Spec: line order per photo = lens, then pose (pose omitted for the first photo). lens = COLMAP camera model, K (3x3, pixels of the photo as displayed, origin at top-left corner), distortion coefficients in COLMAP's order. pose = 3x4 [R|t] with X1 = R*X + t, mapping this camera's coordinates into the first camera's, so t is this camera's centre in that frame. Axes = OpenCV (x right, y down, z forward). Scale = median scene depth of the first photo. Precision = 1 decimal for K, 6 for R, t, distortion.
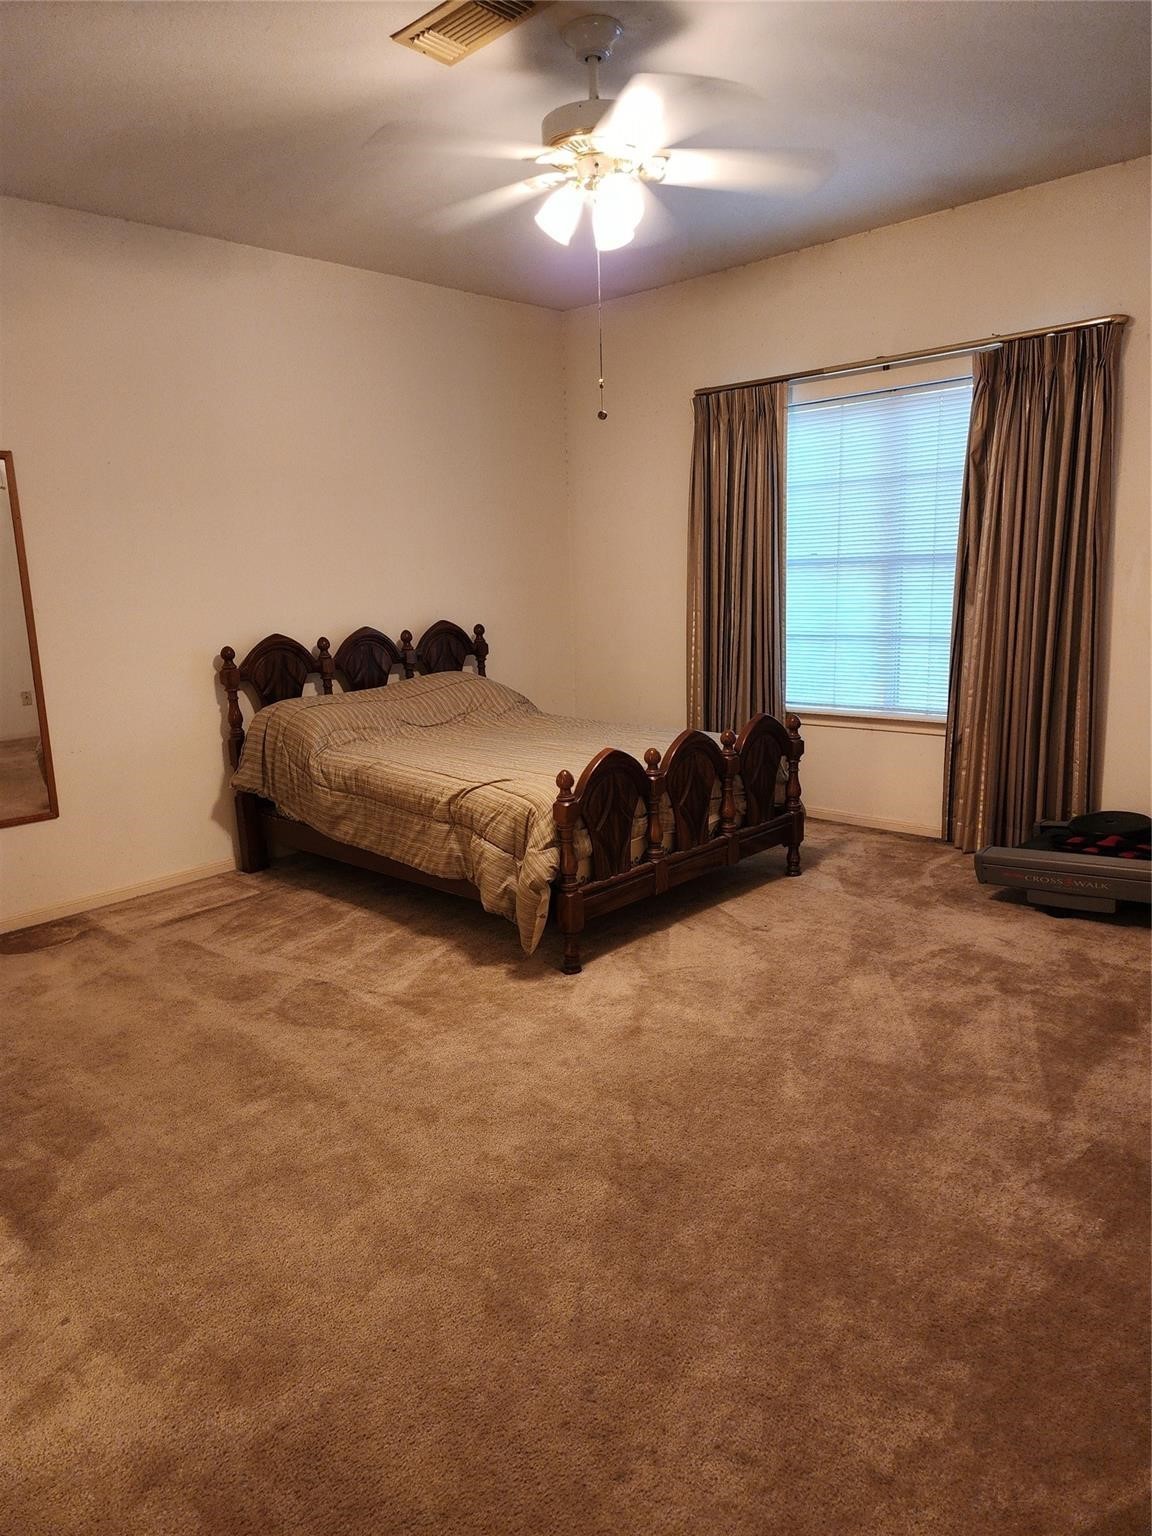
lens RADIAL K [[1021.4, 0, 571.5], [0, 1021.4, 776.0], [0, 0, 1]] dist [0.001853, -0.003809]
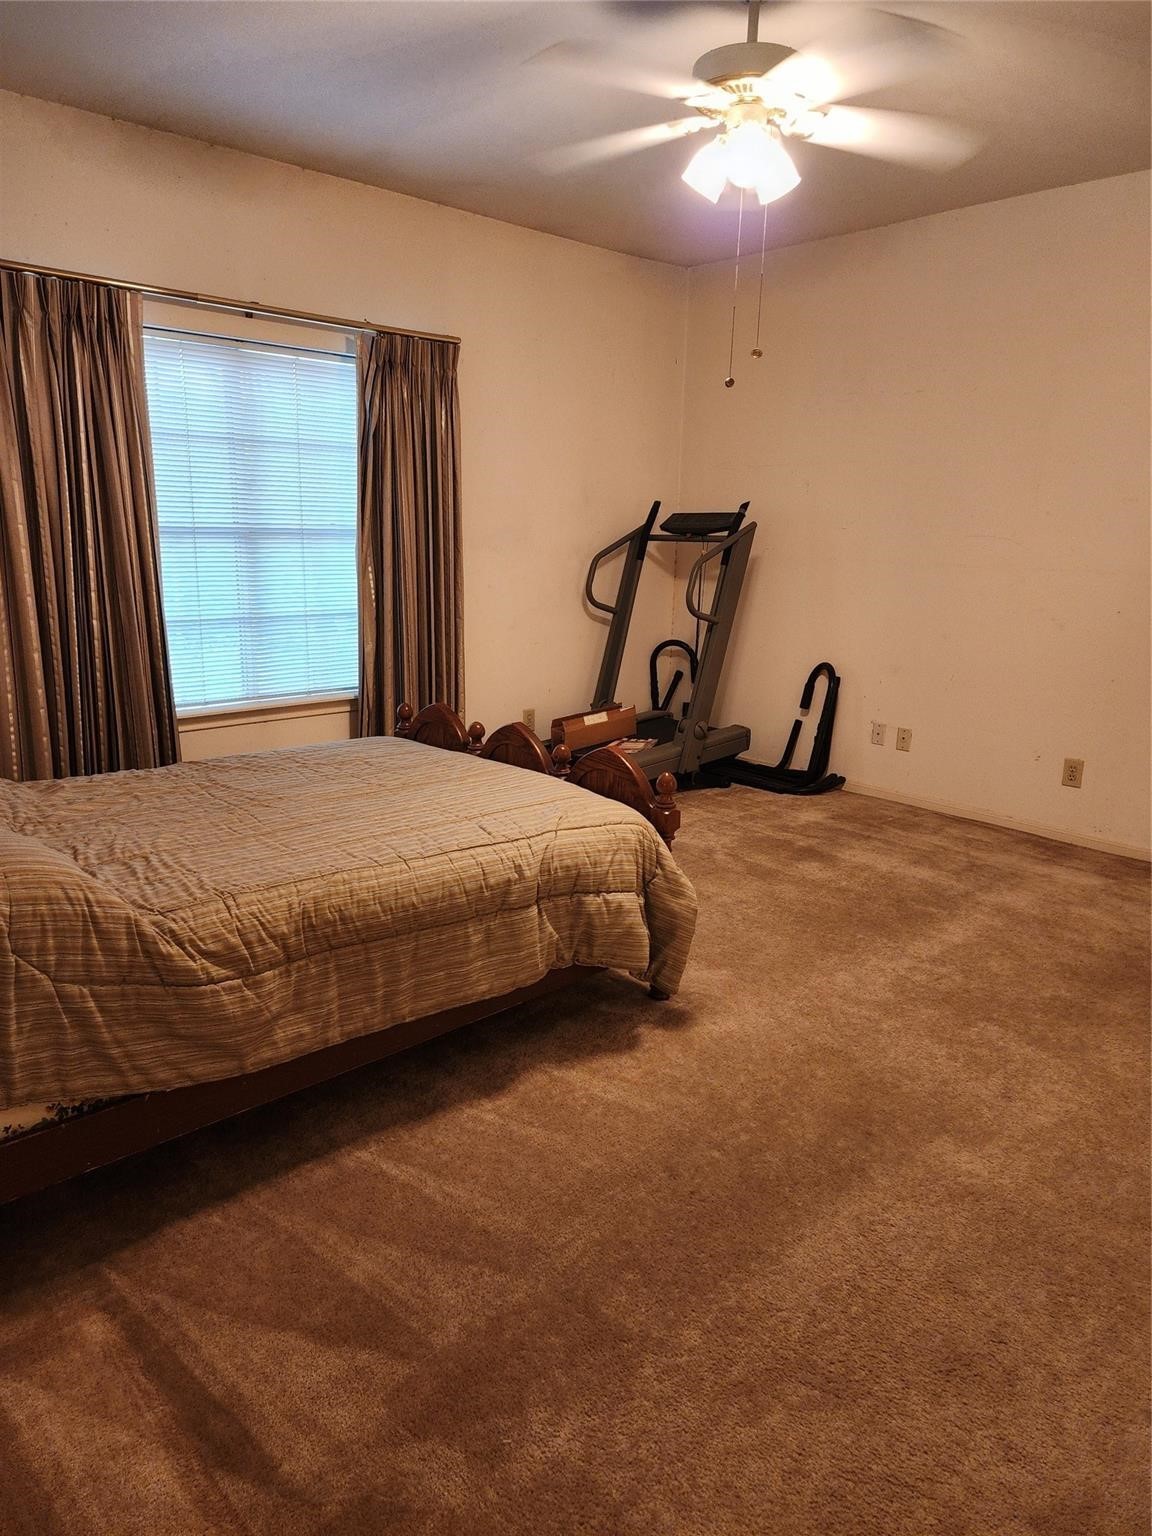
lens RADIAL K [[1021.4, 0, 571.9], [0, 1021.4, 759.2], [0, 0, 1]] dist [0.001853, -0.003809]
pose [[0.063590, -0.187970, 0.980114, -0.670187], [0.176257, 0.968779, 0.174361, -0.142225], [-0.982288, 0.161664, 0.094736, 0.763767]]
